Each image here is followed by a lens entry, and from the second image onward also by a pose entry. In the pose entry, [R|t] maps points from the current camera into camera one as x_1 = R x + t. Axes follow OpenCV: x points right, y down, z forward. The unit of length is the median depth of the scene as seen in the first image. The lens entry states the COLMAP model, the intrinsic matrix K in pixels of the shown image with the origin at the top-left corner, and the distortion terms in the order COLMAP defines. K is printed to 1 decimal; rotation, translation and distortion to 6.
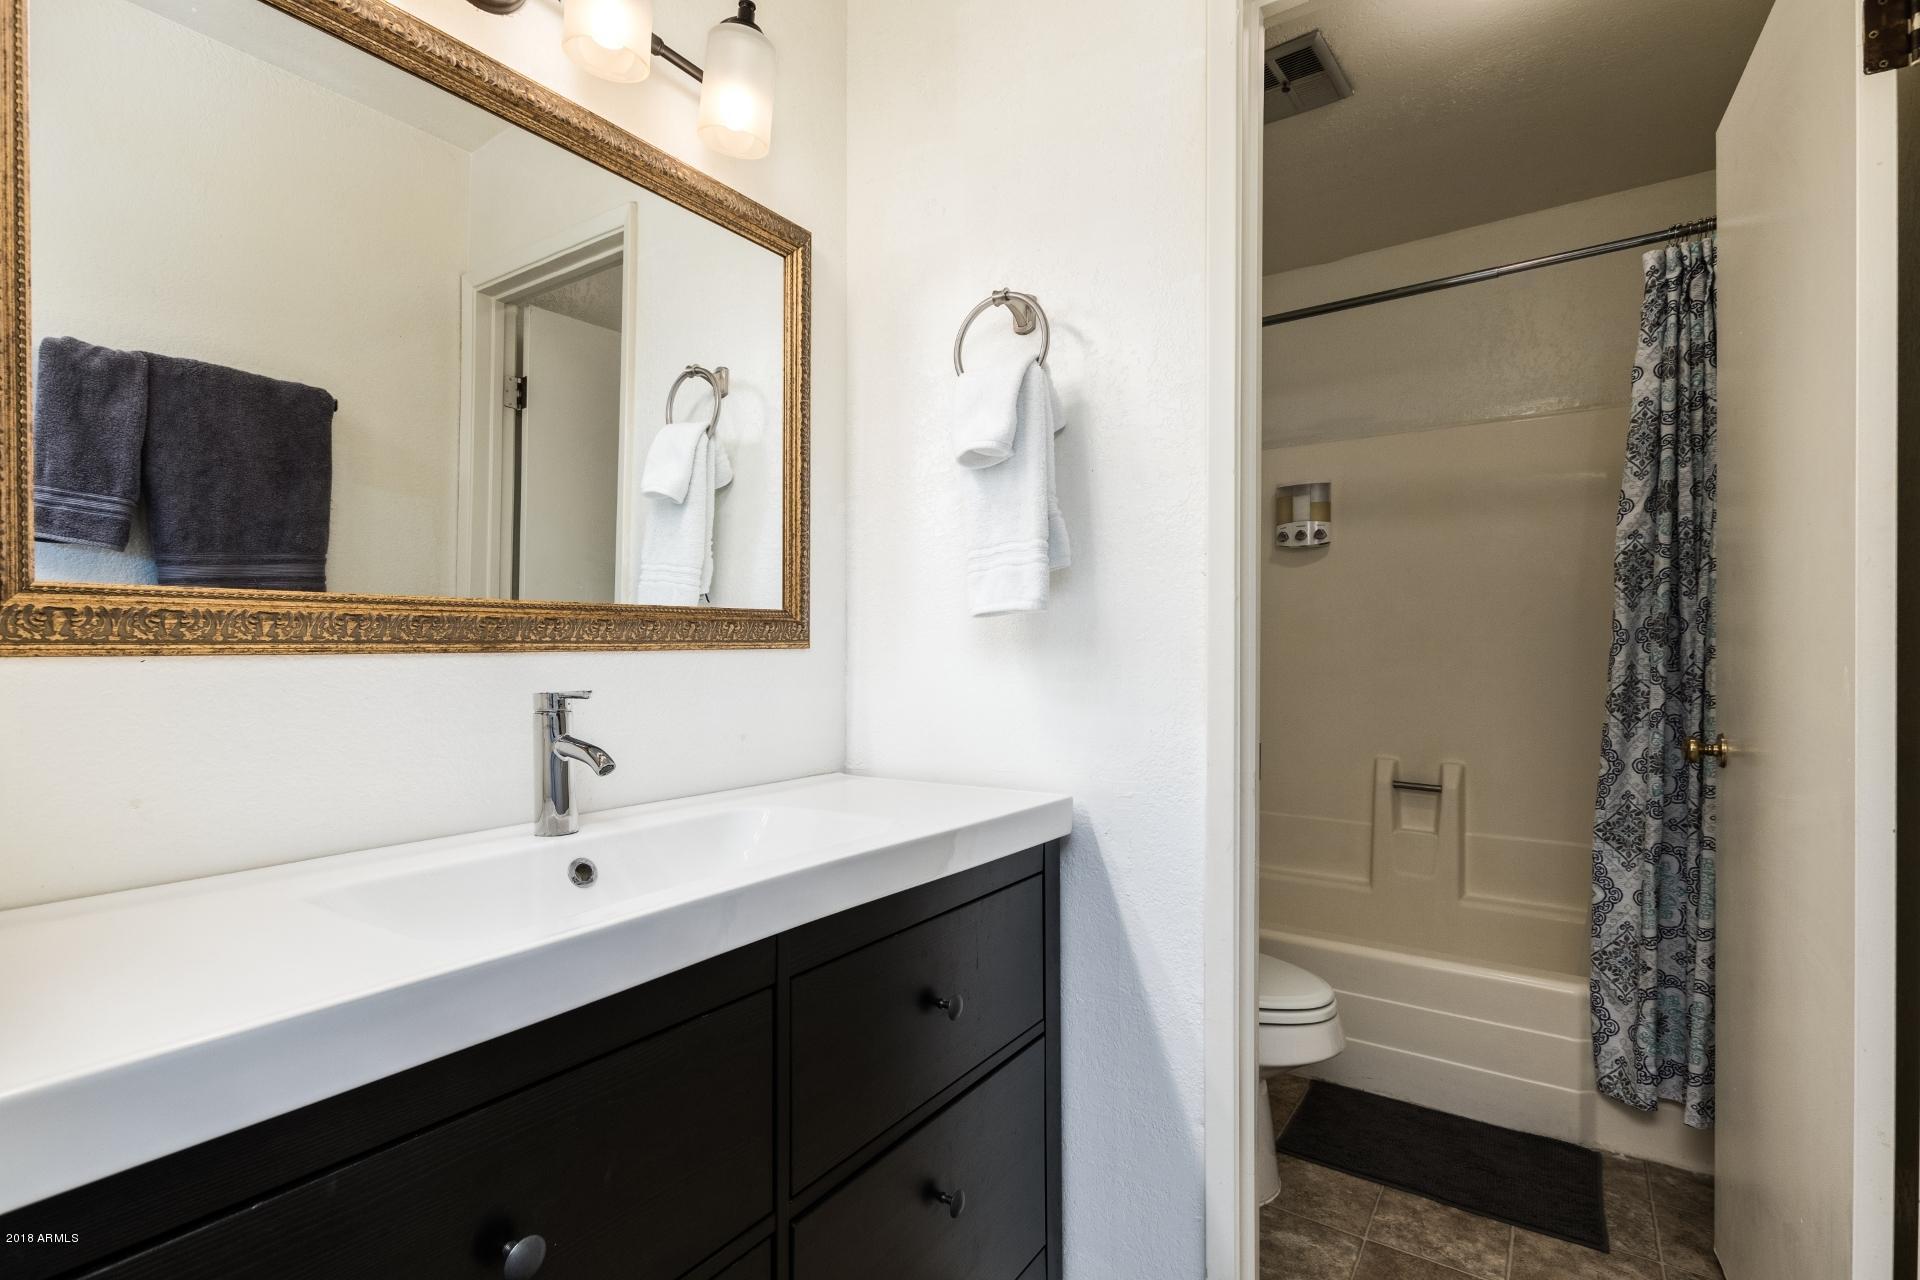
lens RADIAL K [[852.8, 0, 956.1], [0, 852.8, 671.1], [0, 0, 1]] dist [0.005527, -0.000933]
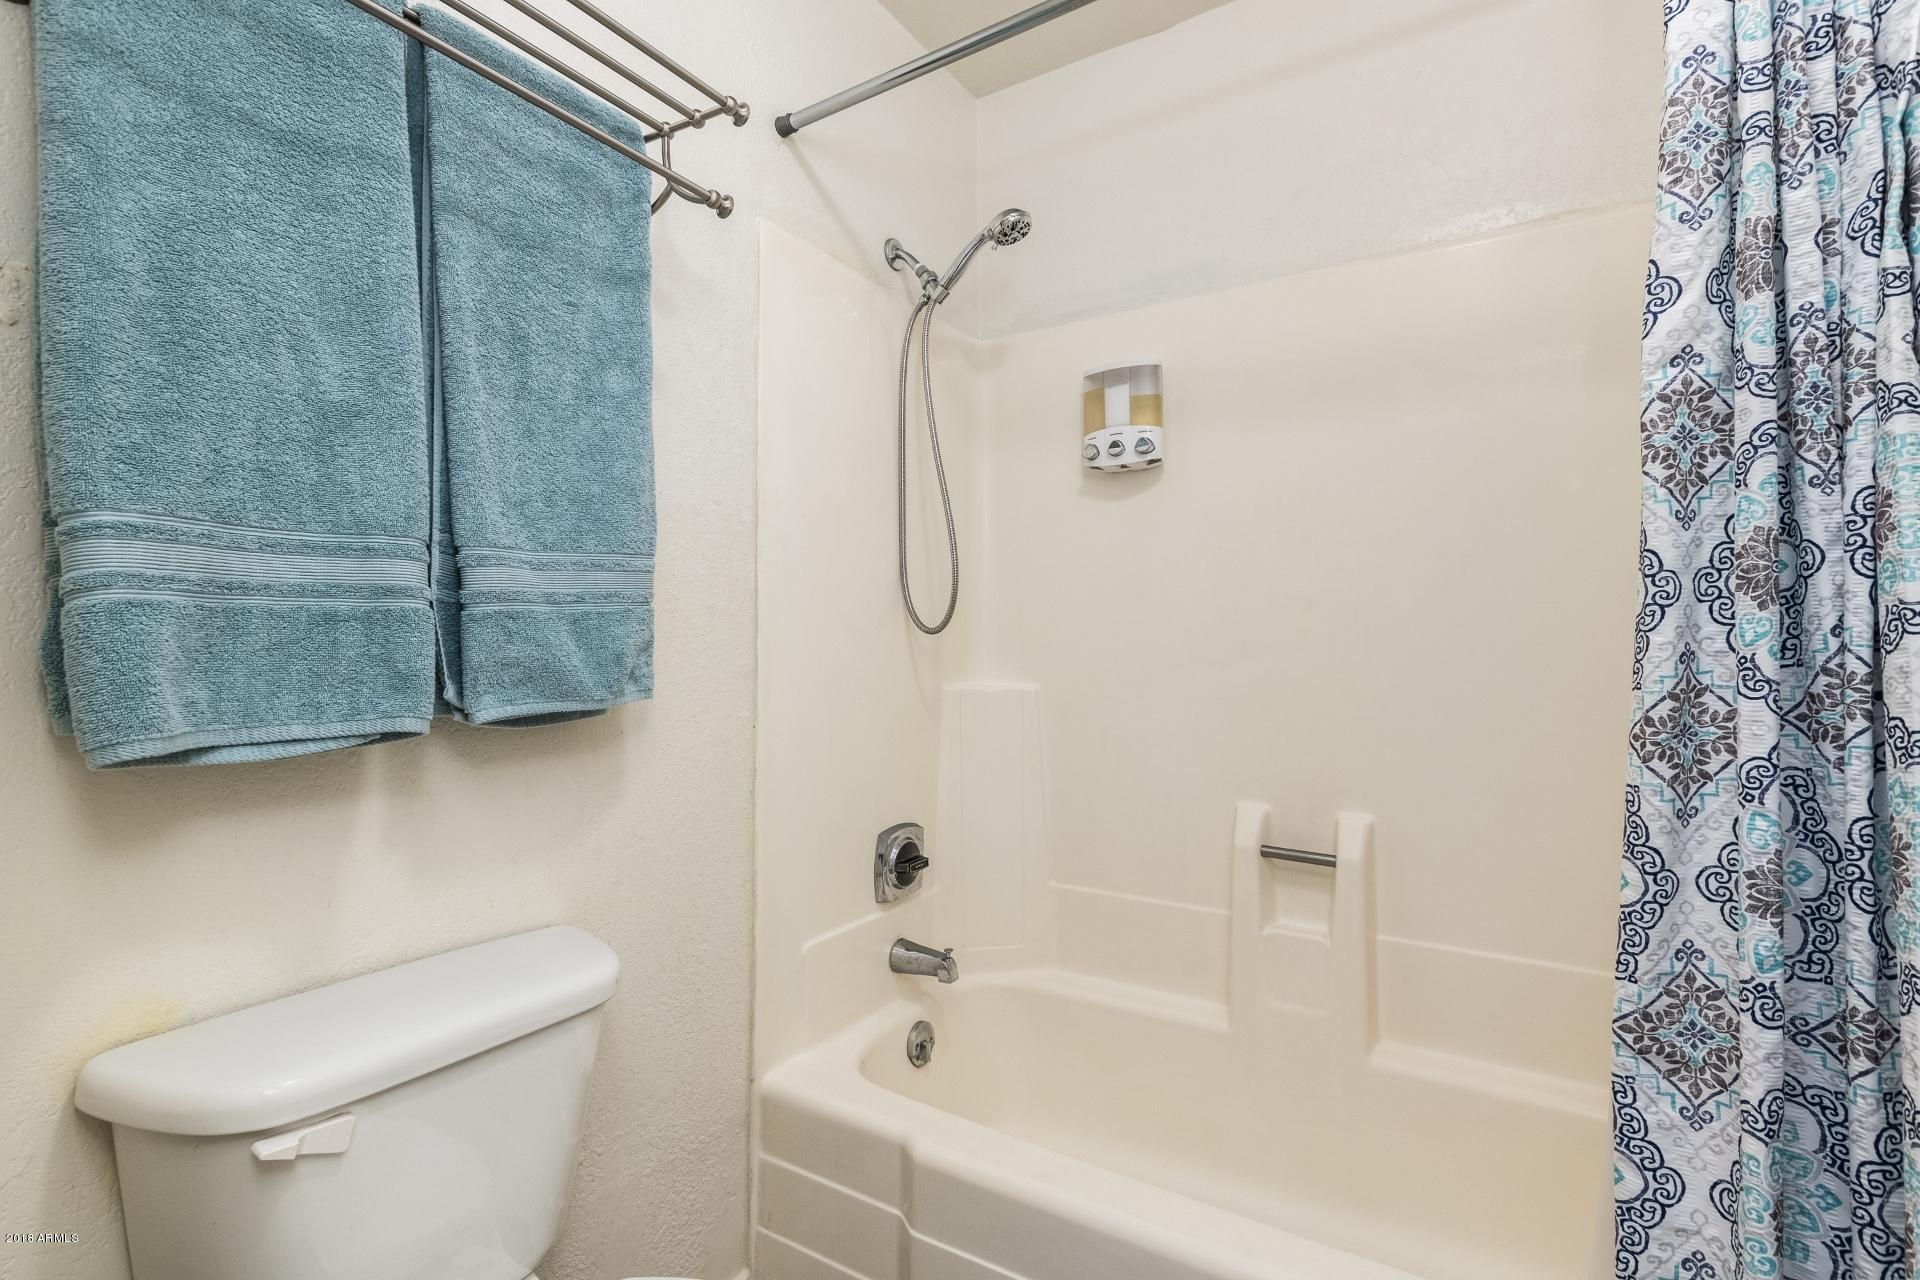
lens RADIAL K [[871.4, 0, 954.6], [0, 871.4, 634.9], [0, 0, 1]] dist [0.000462, -0.000673]
pose [[0.999188, -0.008132, 0.039456, 0.401636], [0.009328, 0.999499, -0.030235, -0.006177], [-0.039190, 0.030579, 0.998764, 0.575258]]
